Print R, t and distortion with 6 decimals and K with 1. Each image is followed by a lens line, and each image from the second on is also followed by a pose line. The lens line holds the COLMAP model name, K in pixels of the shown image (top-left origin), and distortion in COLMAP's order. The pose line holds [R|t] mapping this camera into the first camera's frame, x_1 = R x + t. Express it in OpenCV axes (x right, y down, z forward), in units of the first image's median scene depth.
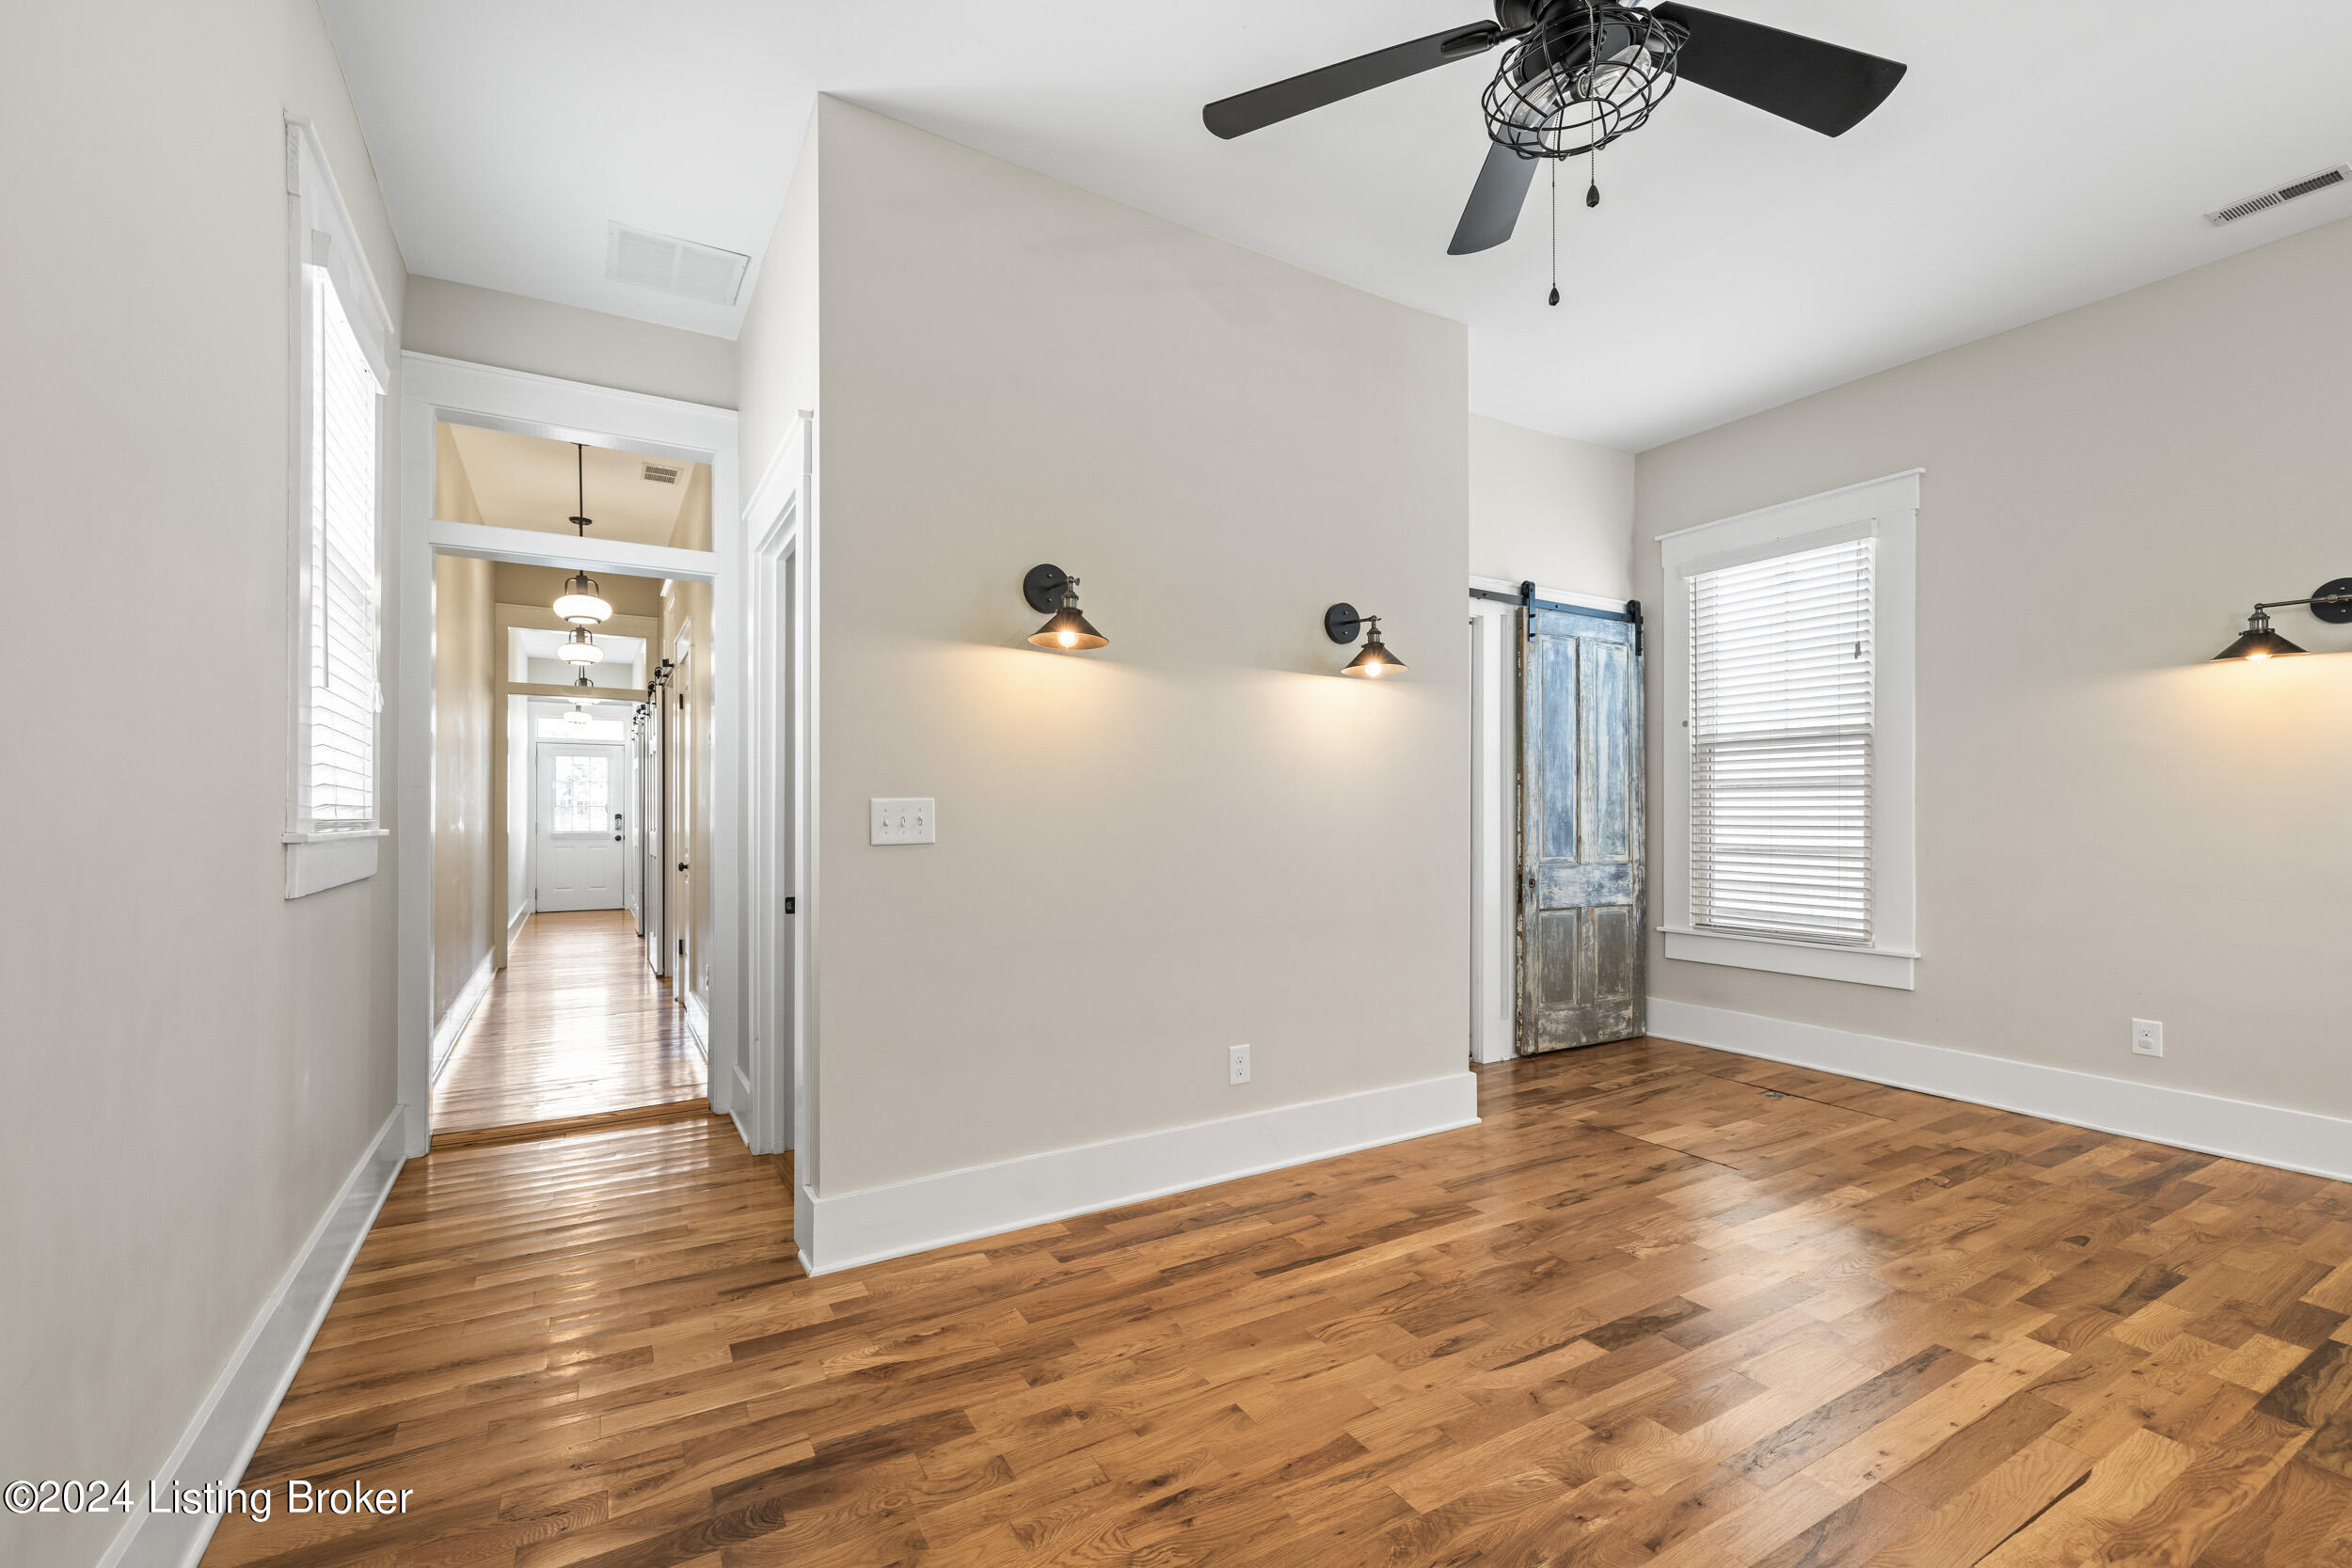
lens RADIAL K [[996.0, 0, 1185.7], [0, 996.0, 810.8], [0, 0, 1]] dist [0.000268, -0.000014]
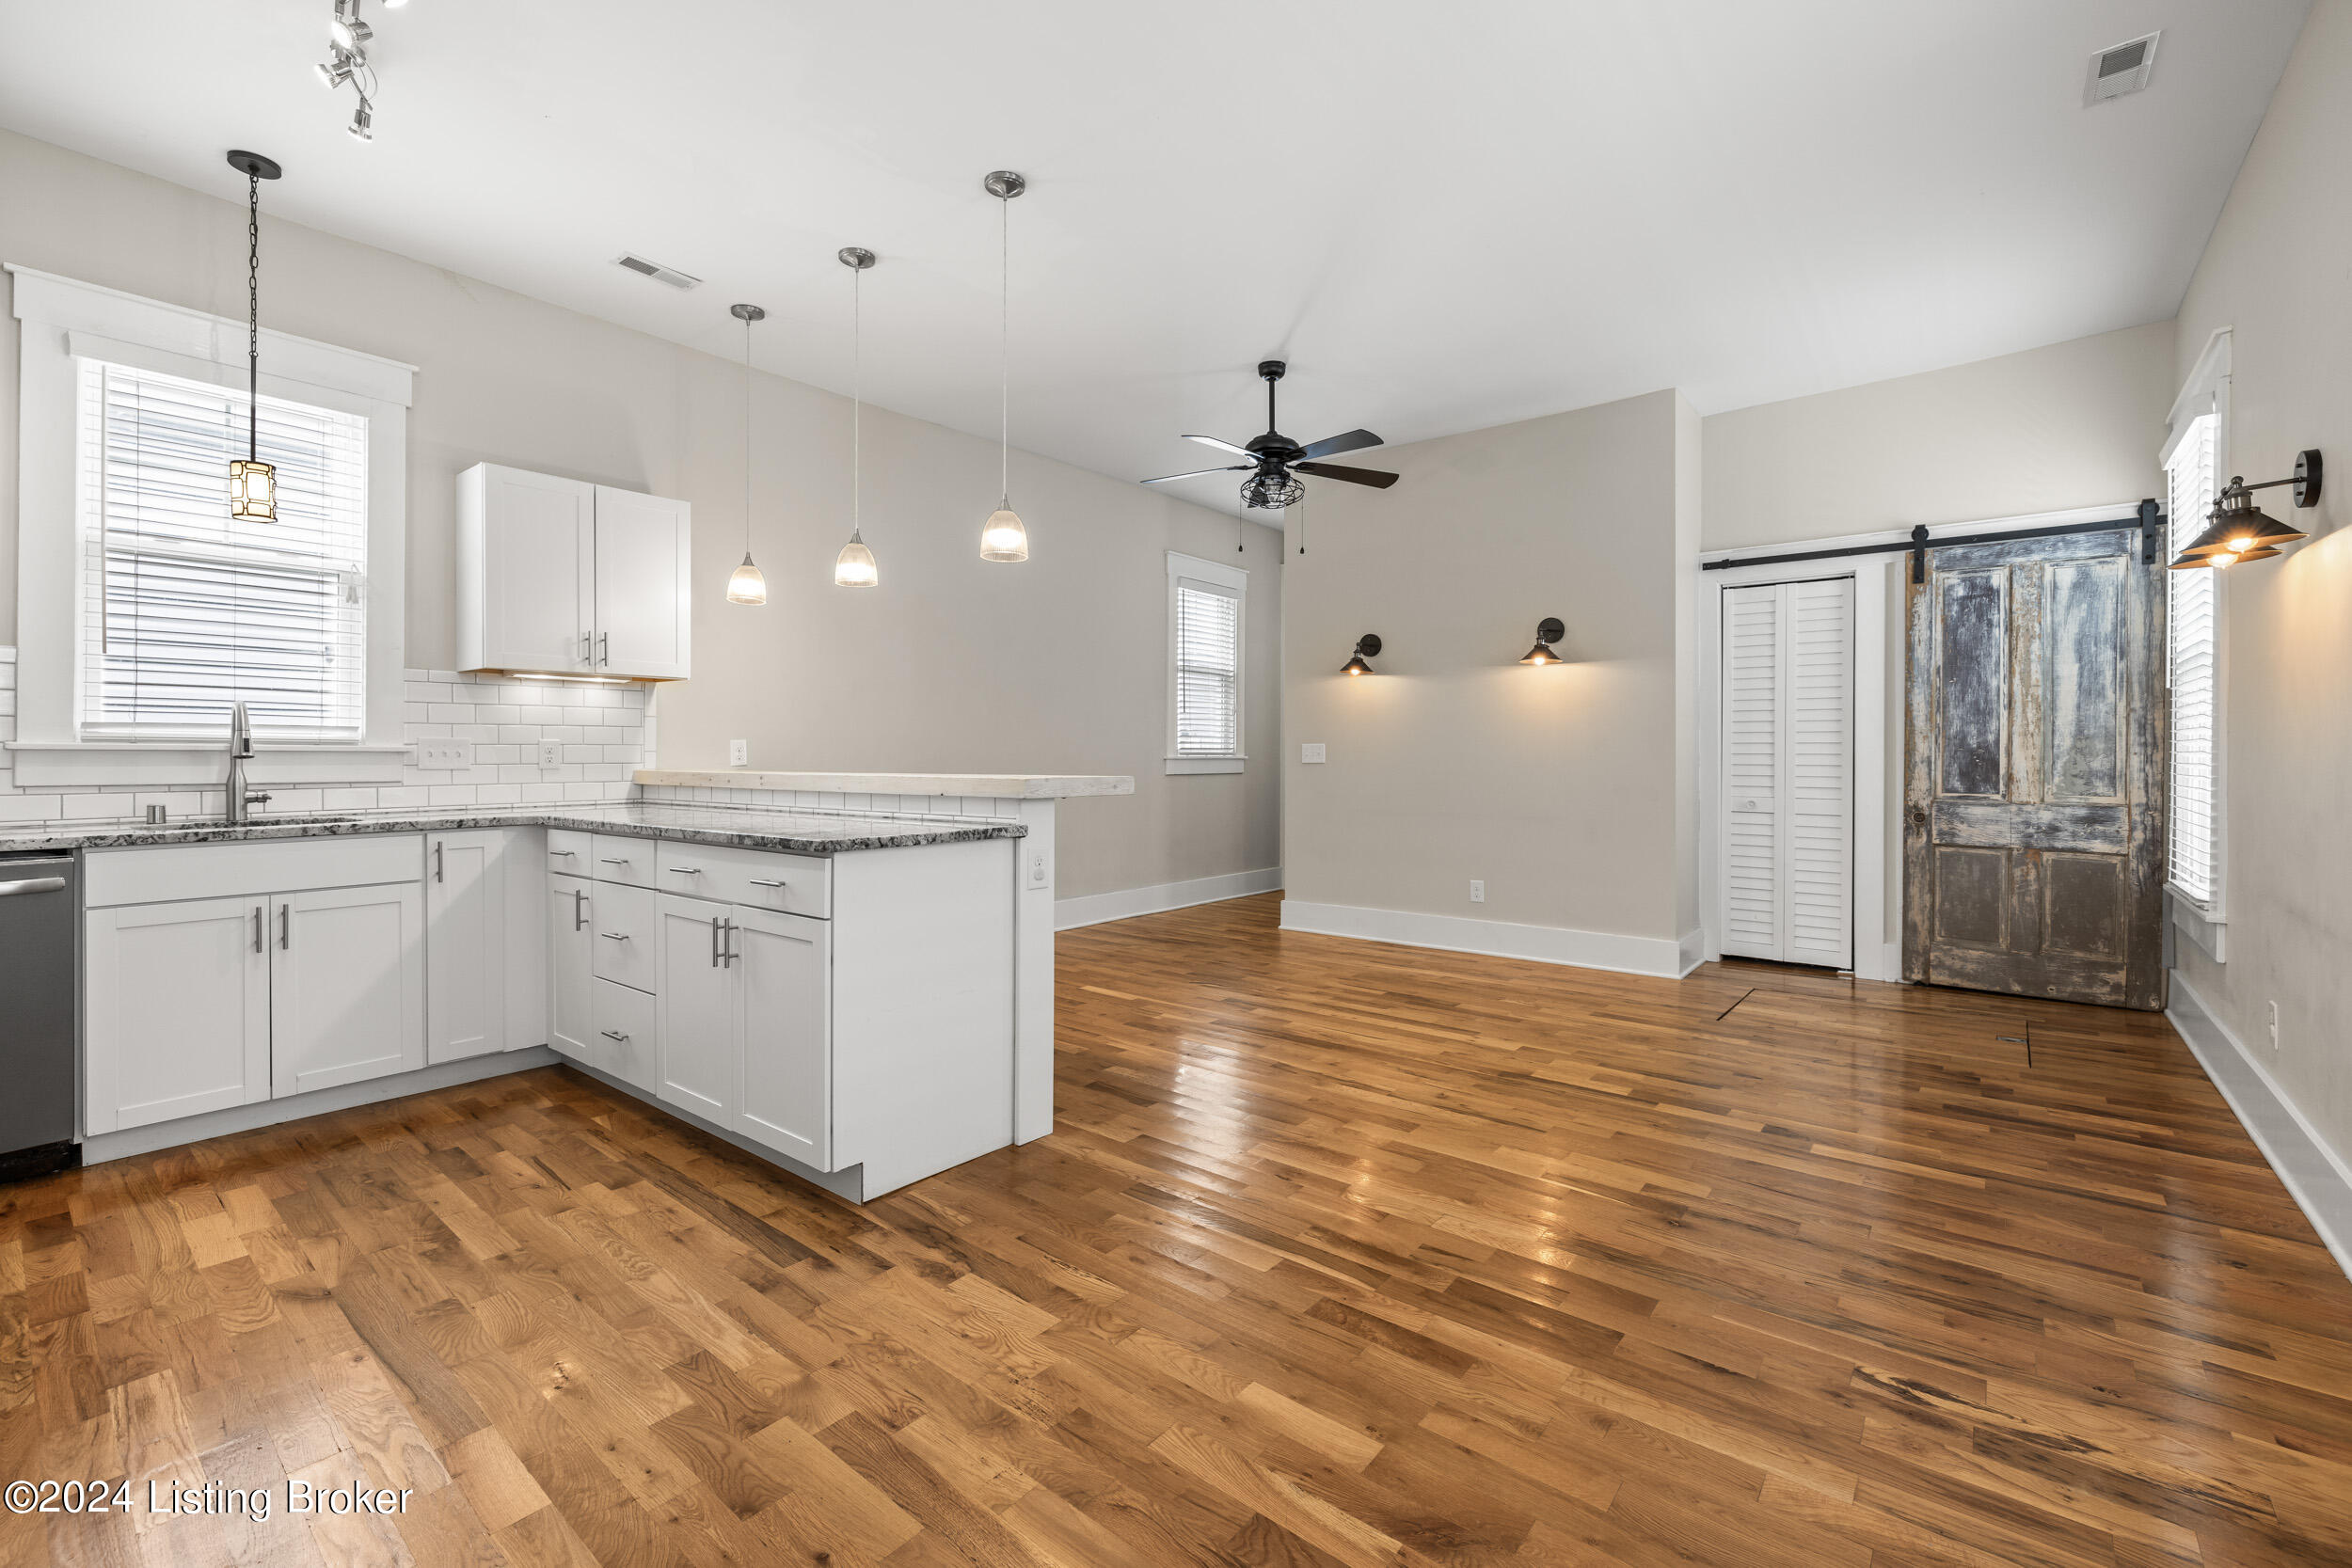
lens RADIAL K [[1005.9, 0, 1175.3], [0, 1005.9, 759.4], [0, 0, 1]] dist [-0.001158, 0.000008]
pose [[0.345008, 0.005273, -0.938585, 1.063384], [0.001887, 0.999978, 0.006311, 0.004637], [0.938598, -0.003948, 0.344991, -0.085331]]
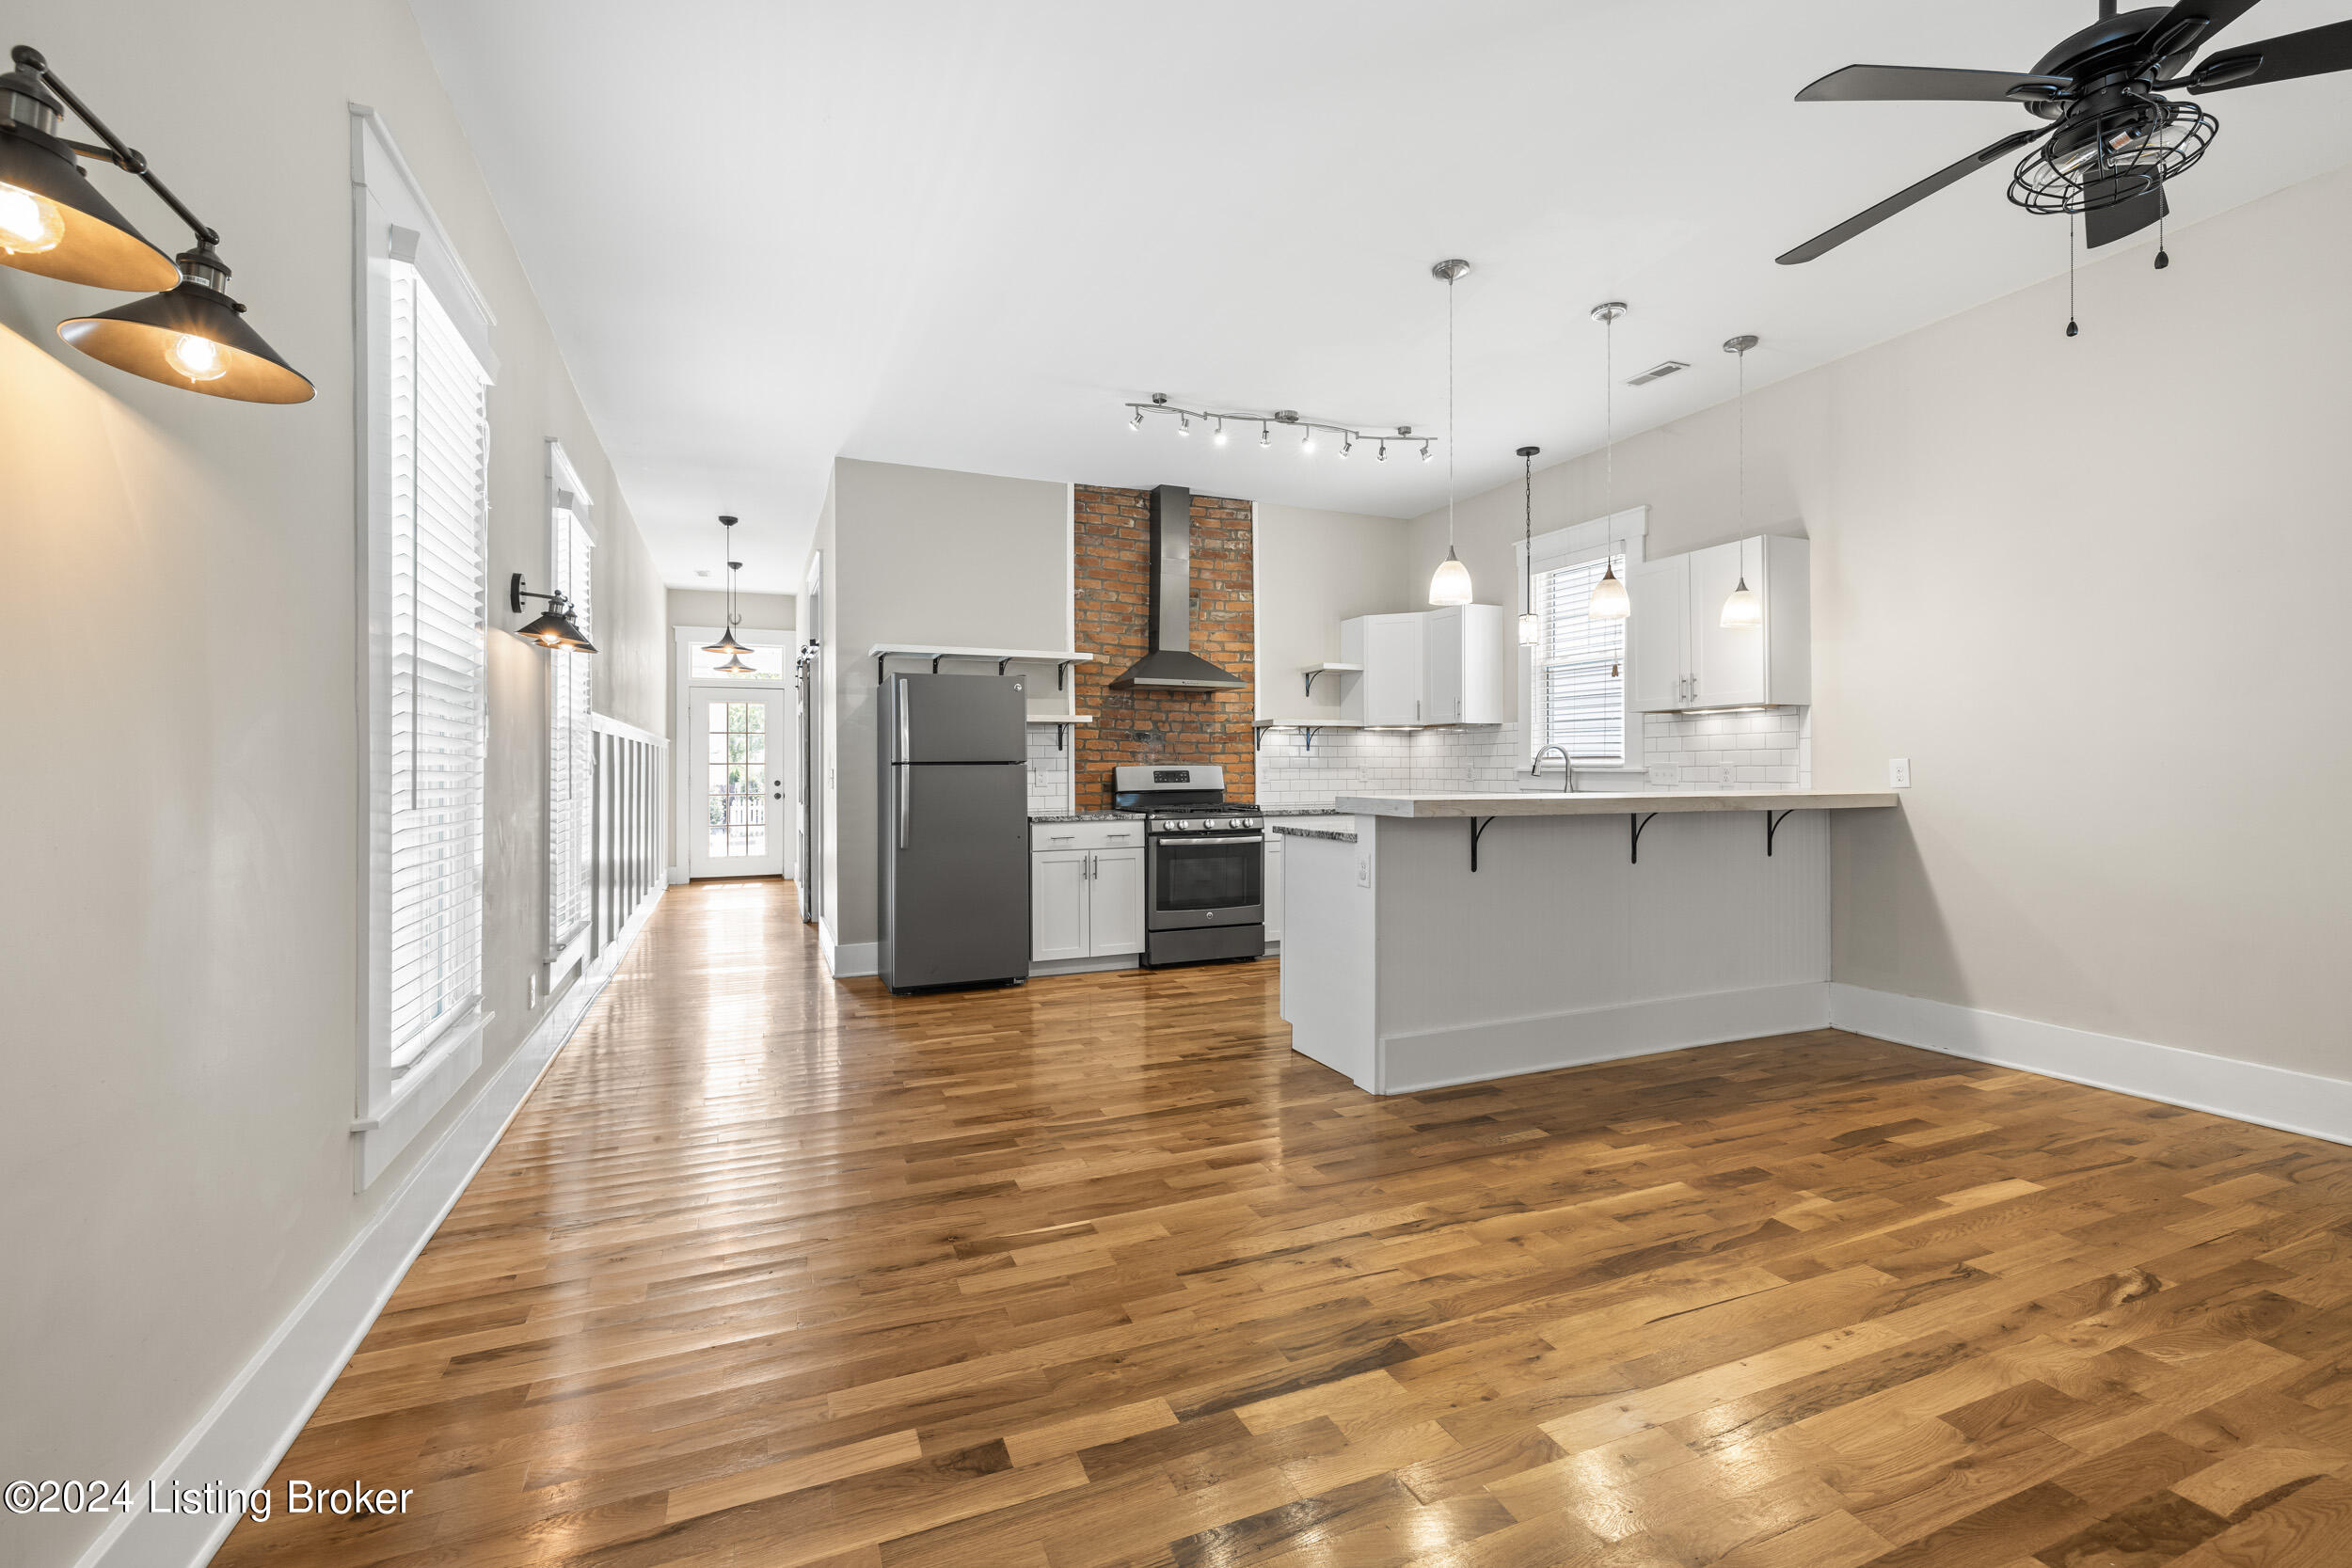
lens RADIAL K [[1005.9, 0, 1175.3], [0, 1005.9, 759.4], [0, 0, 1]] dist [-0.001158, 0.000008]
pose [[-0.990764, 0.004496, 0.135521, 0.481013], [0.002863, 0.999921, -0.012246, 0.000302], [-0.135566, -0.011745, -0.990699, 0.841914]]
